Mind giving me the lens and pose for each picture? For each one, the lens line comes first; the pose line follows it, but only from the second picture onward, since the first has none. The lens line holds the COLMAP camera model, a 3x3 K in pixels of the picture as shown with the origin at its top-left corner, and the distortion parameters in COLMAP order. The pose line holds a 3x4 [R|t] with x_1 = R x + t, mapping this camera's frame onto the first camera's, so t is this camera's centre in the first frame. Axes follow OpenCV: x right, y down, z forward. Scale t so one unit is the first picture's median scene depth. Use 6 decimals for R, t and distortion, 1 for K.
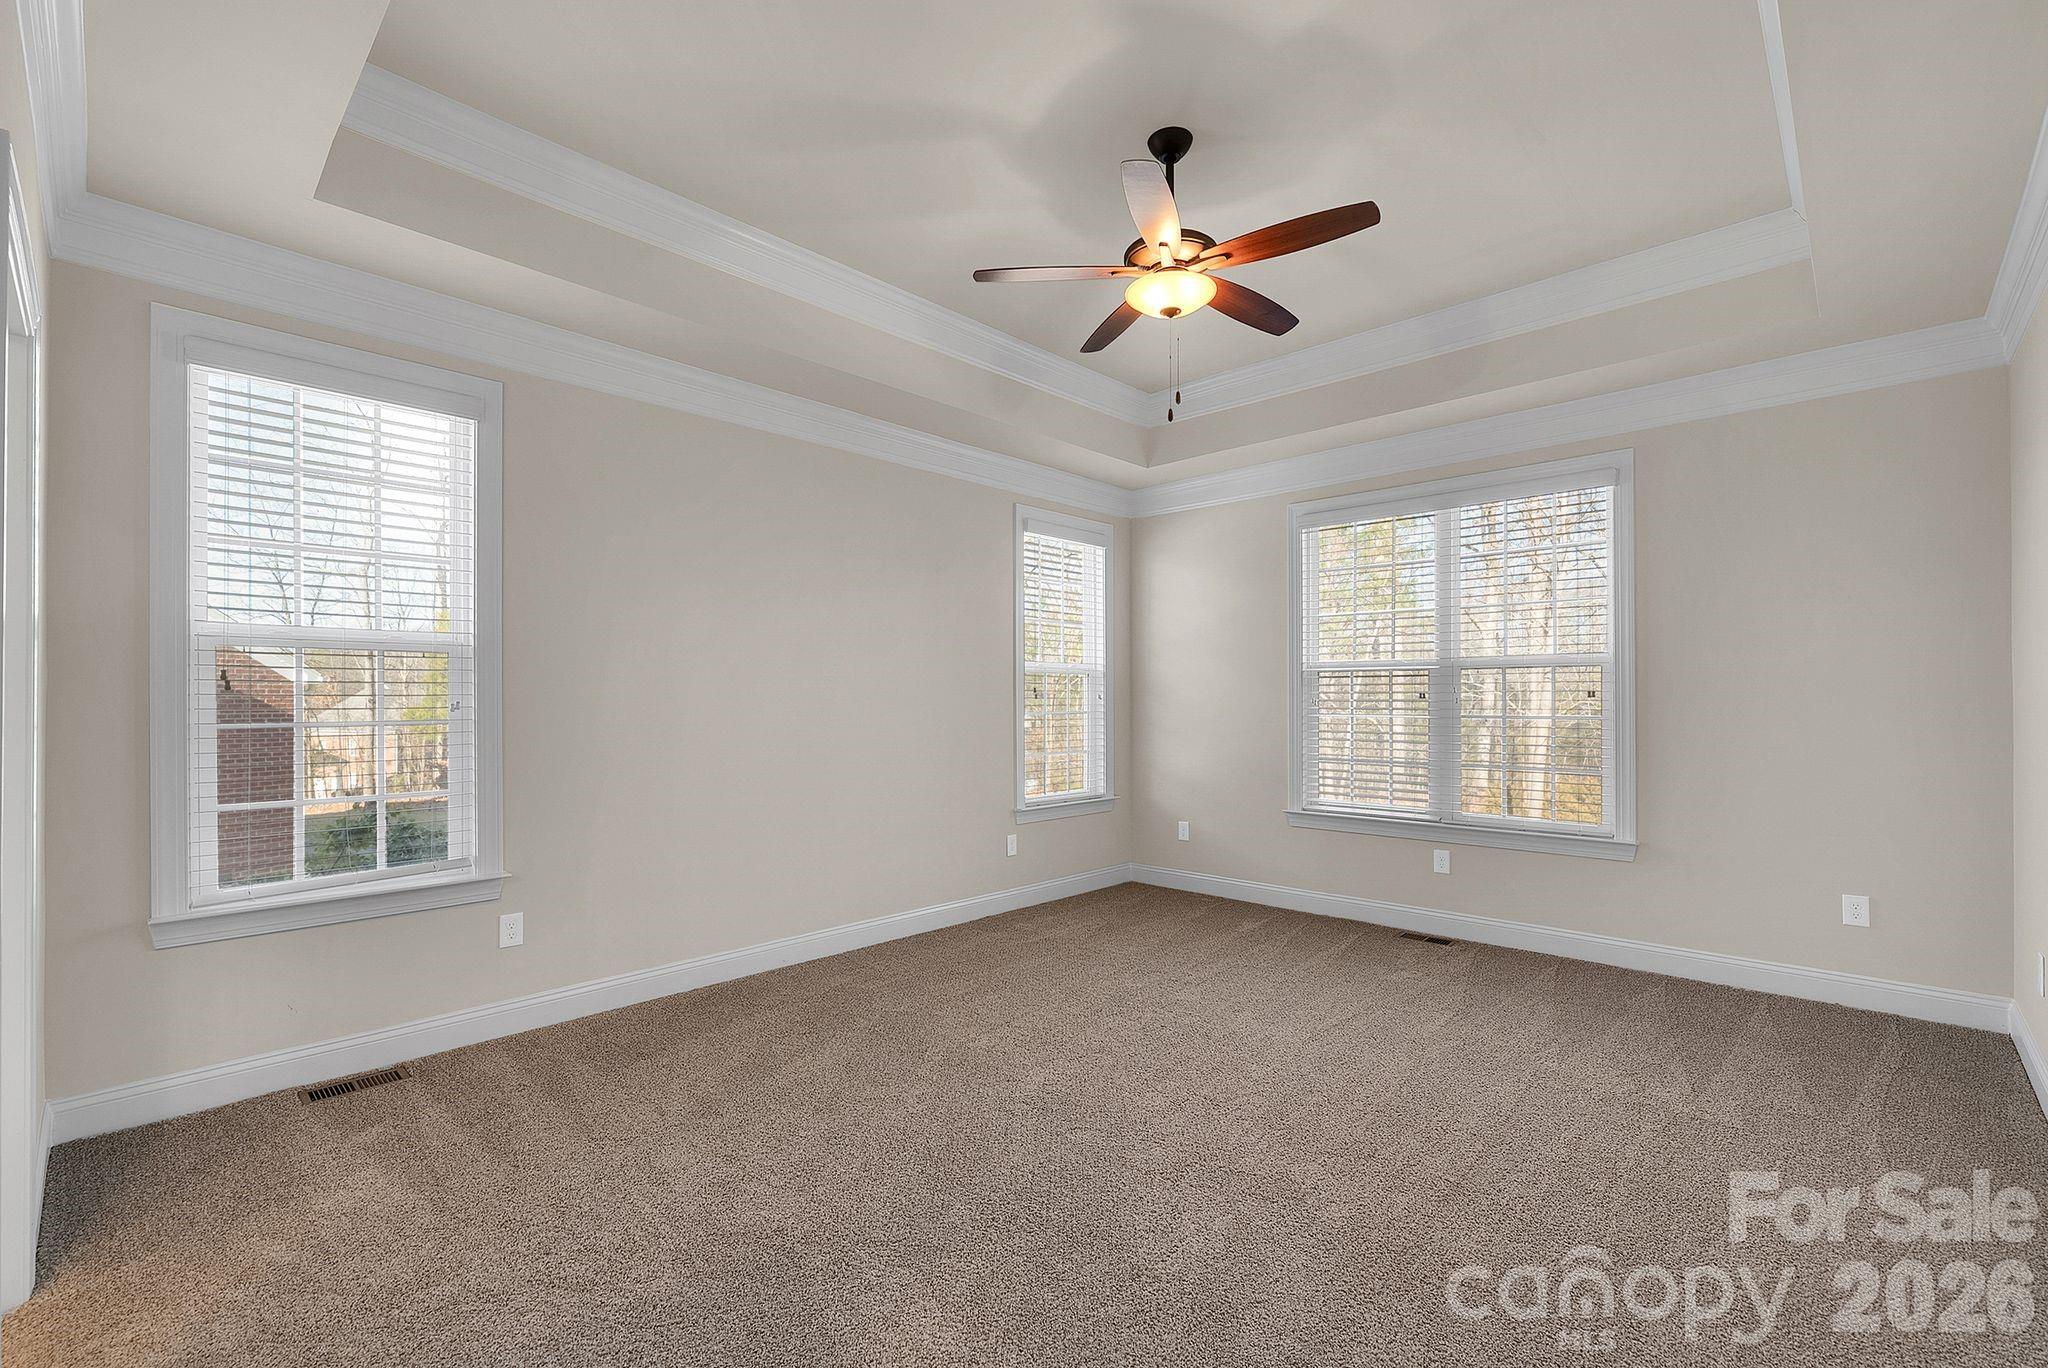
lens RADIAL K [[886.6, 0, 1011.5], [0, 886.6, 687.4], [0, 0, 1]] dist [-0.003604, 0.000369]
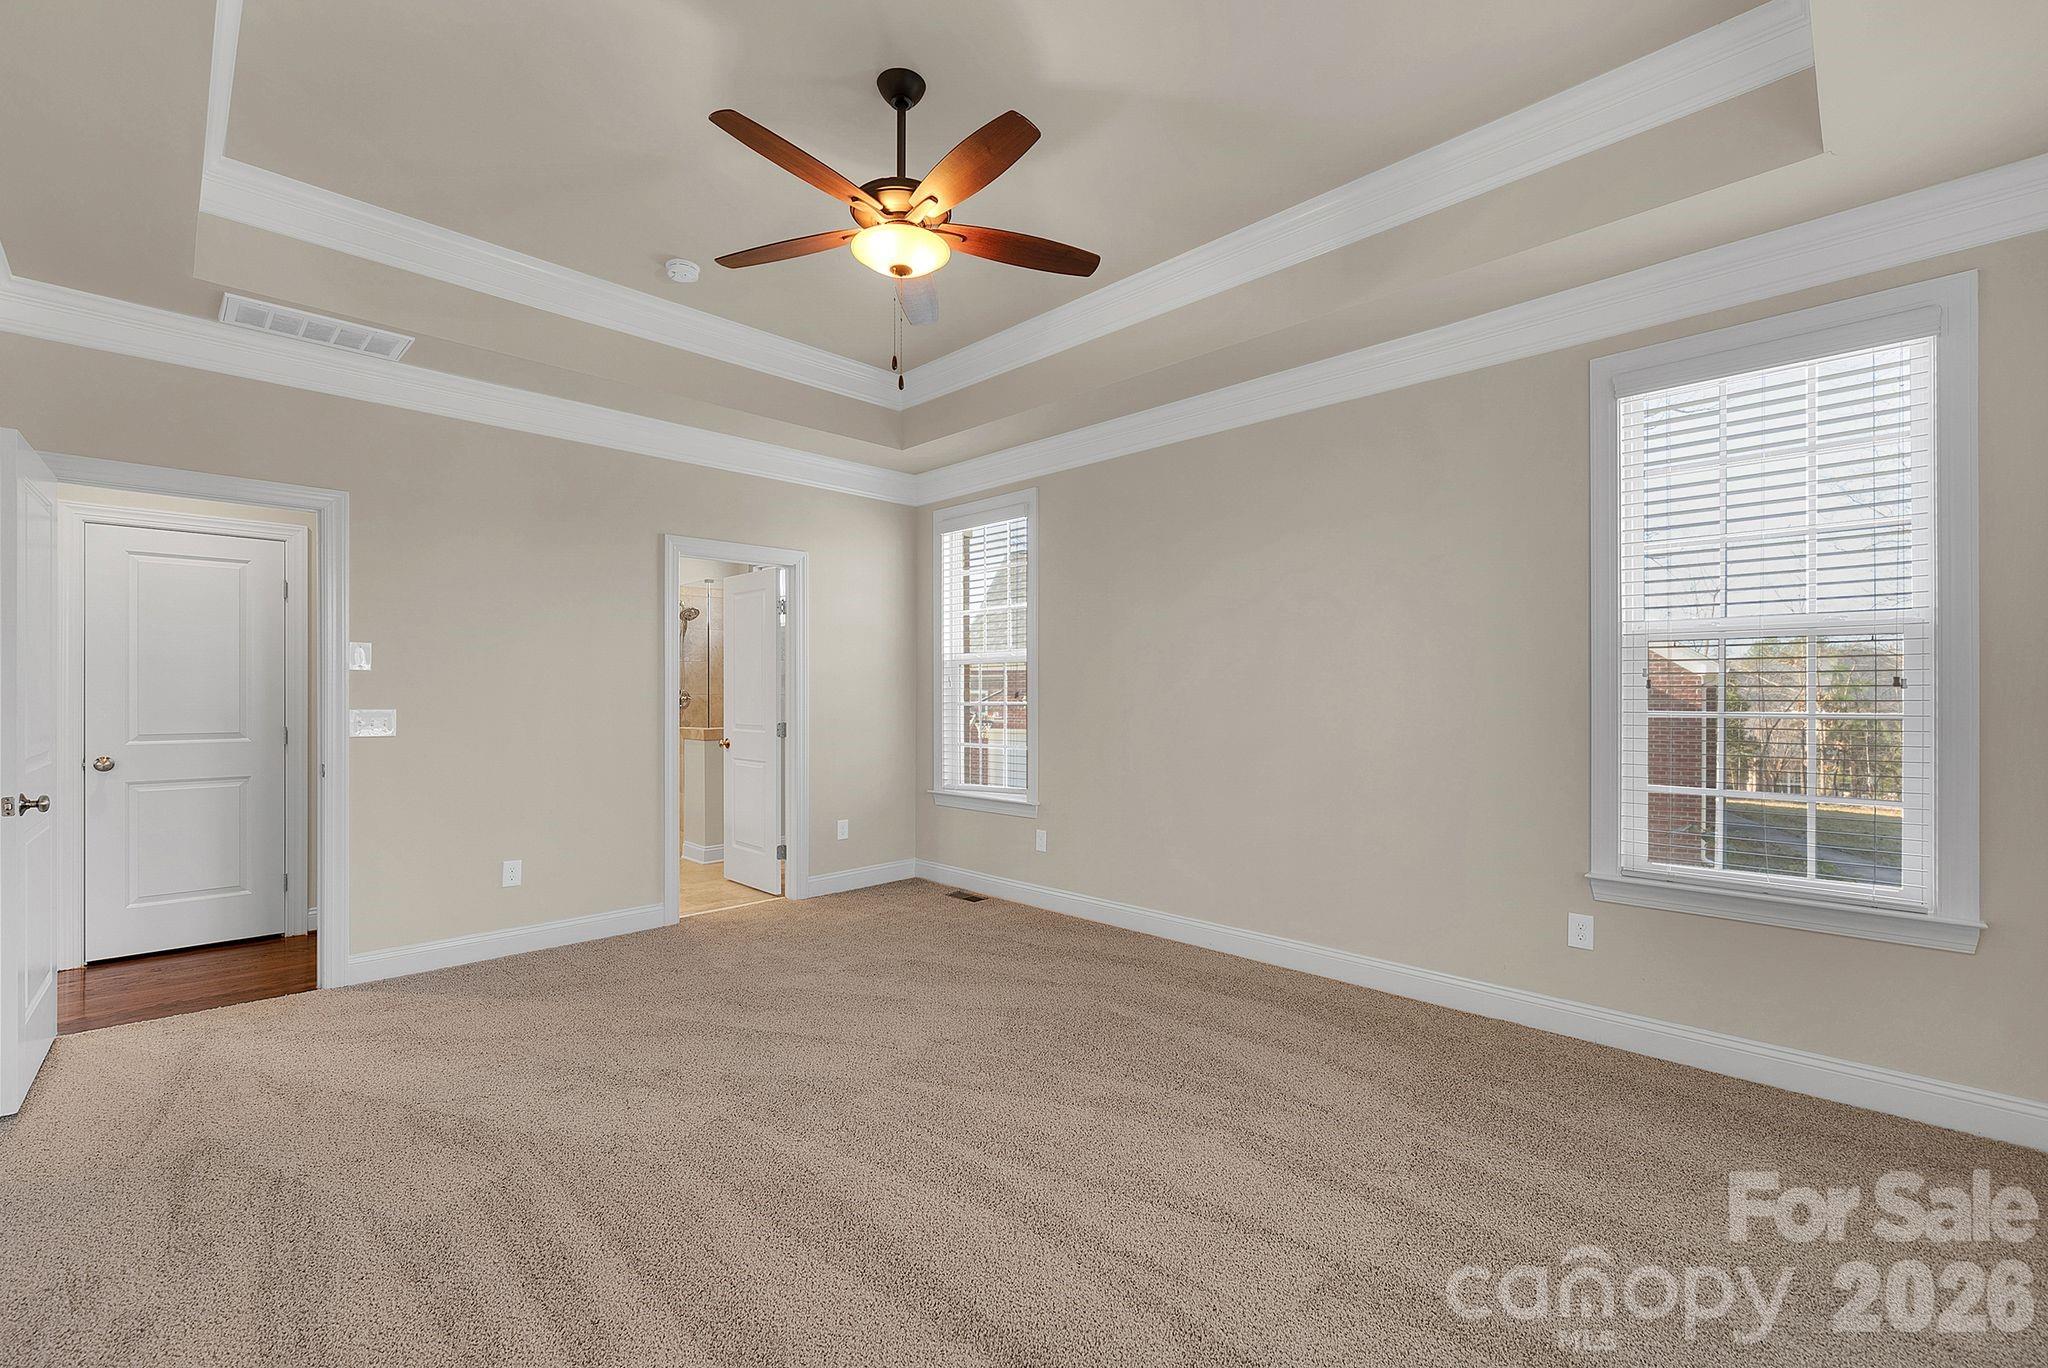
lens RADIAL K [[886.6, 0, 1016.6], [0, 886.6, 687.9], [0, 0, 1]] dist [-0.003604, 0.000369]
pose [[-0.033967, -0.002965, -0.999419, 0.342439], [0.013441, 0.999904, -0.003423, 0.004748], [0.999333, -0.013550, -0.033924, 0.355263]]
